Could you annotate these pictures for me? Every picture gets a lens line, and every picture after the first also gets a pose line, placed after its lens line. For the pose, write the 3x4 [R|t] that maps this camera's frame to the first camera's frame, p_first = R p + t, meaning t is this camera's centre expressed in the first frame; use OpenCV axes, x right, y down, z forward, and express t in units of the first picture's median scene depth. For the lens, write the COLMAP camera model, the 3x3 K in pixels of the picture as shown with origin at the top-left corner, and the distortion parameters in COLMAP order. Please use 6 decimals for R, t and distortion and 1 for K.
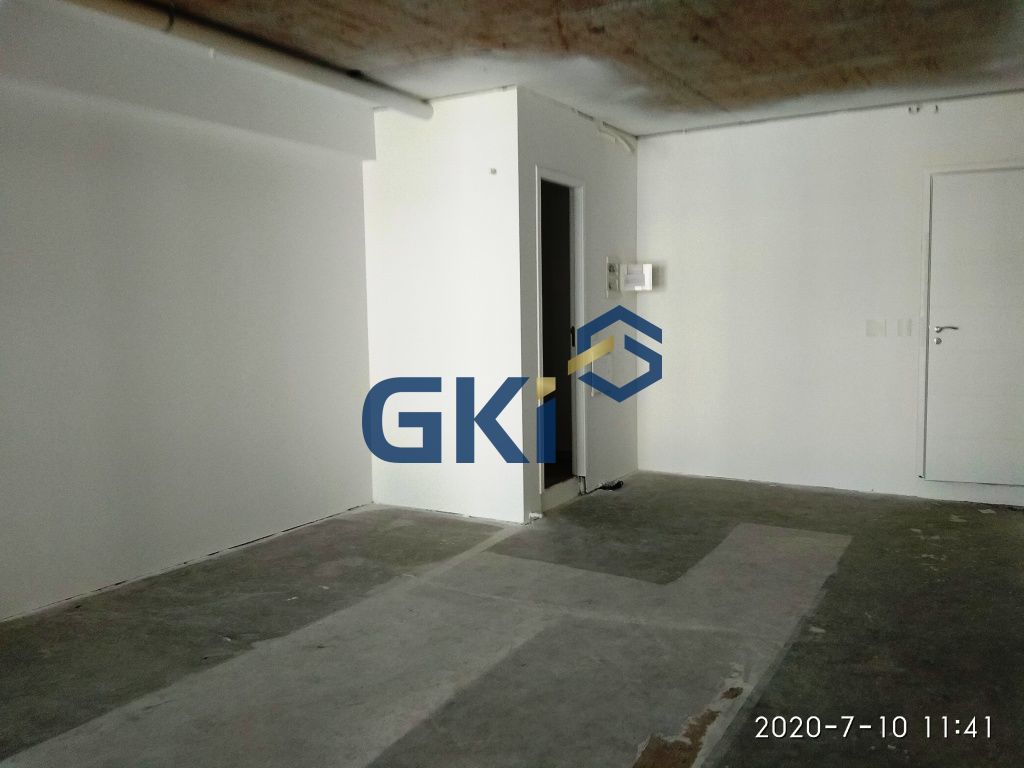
lens RADIAL K [[821.7, 0, 512.0], [0, 821.7, 384.0], [0, 0, 1]] dist [0.087099, -0.129380]
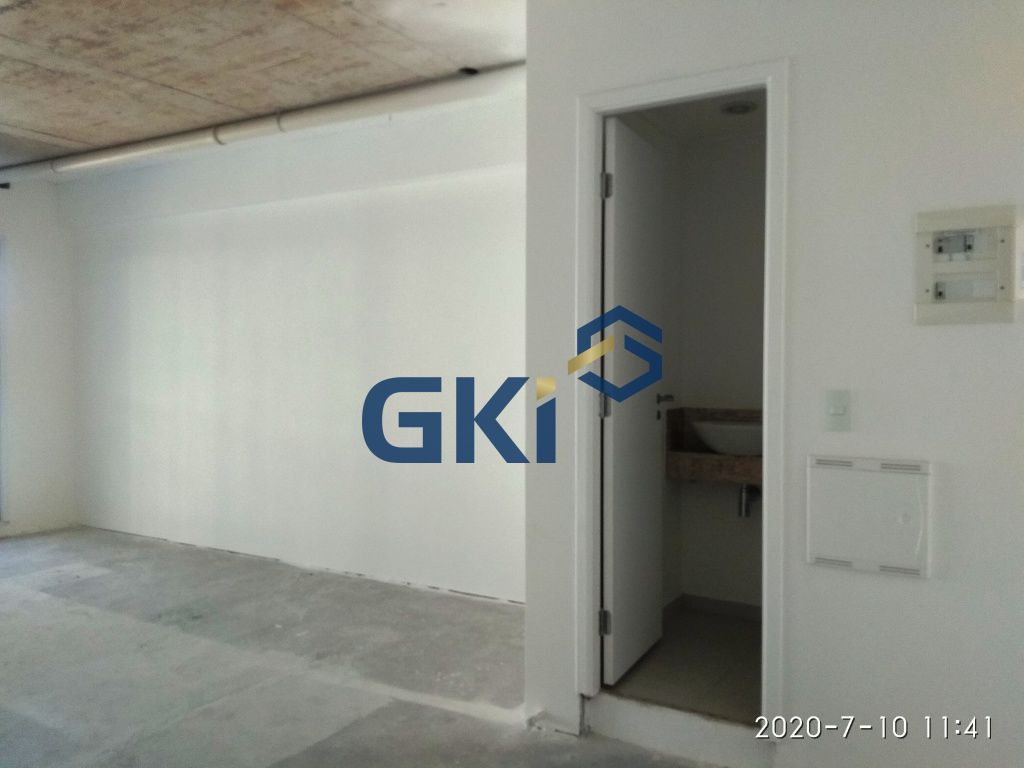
lens RADIAL K [[821.7, 0, 512.0], [0, 821.7, 384.0], [0, 0, 1]] dist [0.087099, -0.129380]
pose [[-0.014109, 0.043593, -0.998950, 0.713865], [-0.086263, 0.995271, 0.044651, -0.111930], [0.996172, 0.086803, -0.010282, 1.178537]]
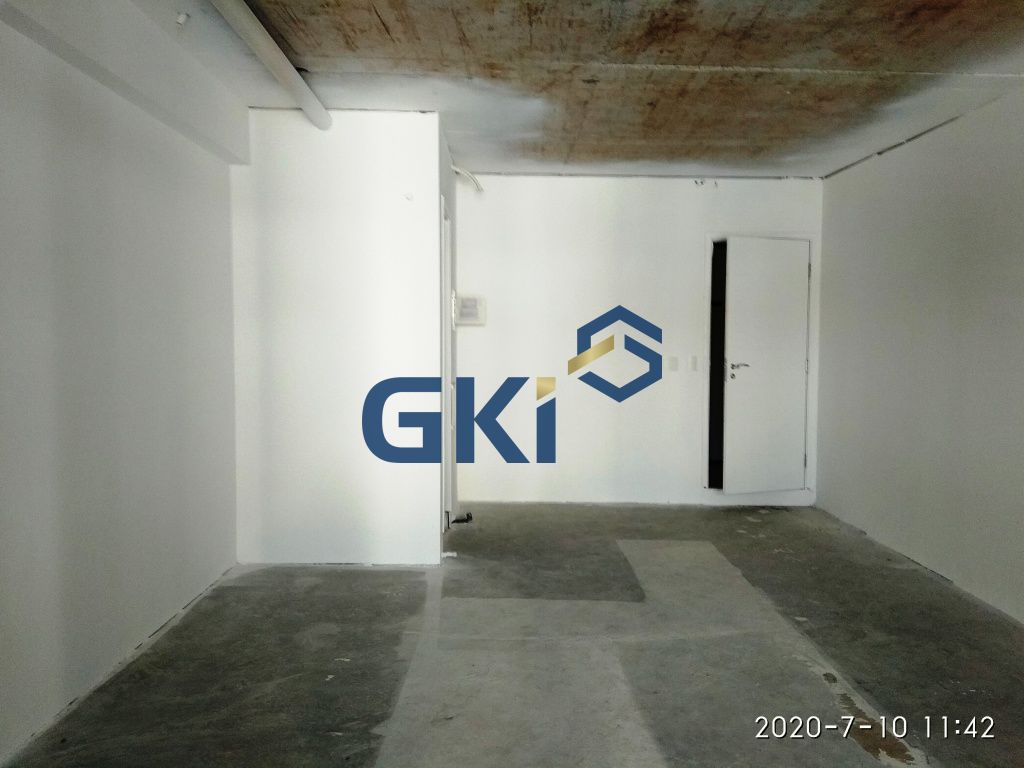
lens RADIAL K [[834.6, 0, 510.1], [0, 834.6, 411.2], [0, 0, 1]] dist [0.091622, -0.155955]
pose [[0.856272, -0.022510, 0.516034, -0.506222], [0.022253, 0.999730, 0.006683, -0.018816], [-0.516045, 0.005761, 0.856542, 0.137367]]
